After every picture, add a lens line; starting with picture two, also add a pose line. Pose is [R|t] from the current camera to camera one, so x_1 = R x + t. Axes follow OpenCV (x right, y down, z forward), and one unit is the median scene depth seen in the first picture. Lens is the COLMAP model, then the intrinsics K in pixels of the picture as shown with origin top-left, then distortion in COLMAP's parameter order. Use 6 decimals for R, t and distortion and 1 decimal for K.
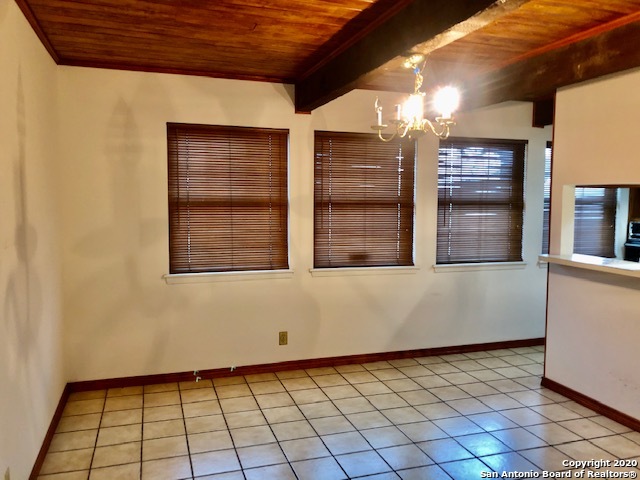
lens RADIAL K [[528.6, 0, 320.0], [0, 528.6, 240.0], [0, 0, 1]] dist [-0.005726, -0.002591]
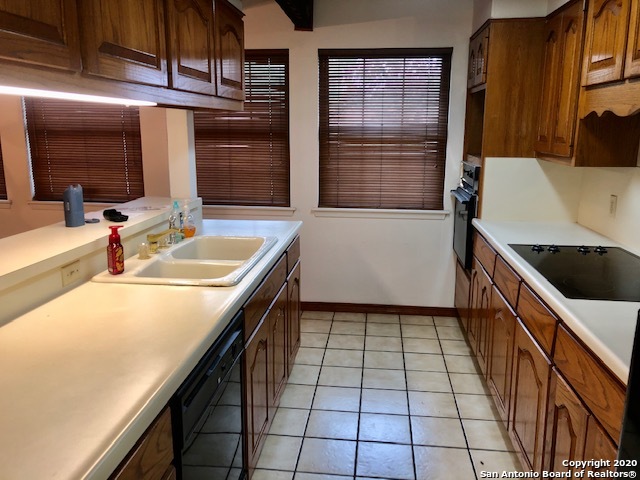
lens RADIAL K [[541.9, 0, 320.0], [0, 541.9, 240.0], [0, 0, 1]] dist [0.148127, -0.000275]
pose [[0.913904, 0.076488, -0.398660, 0.391617], [-0.028969, 0.991873, 0.123893, -0.006893], [0.404896, -0.101678, 0.908692, 0.137342]]
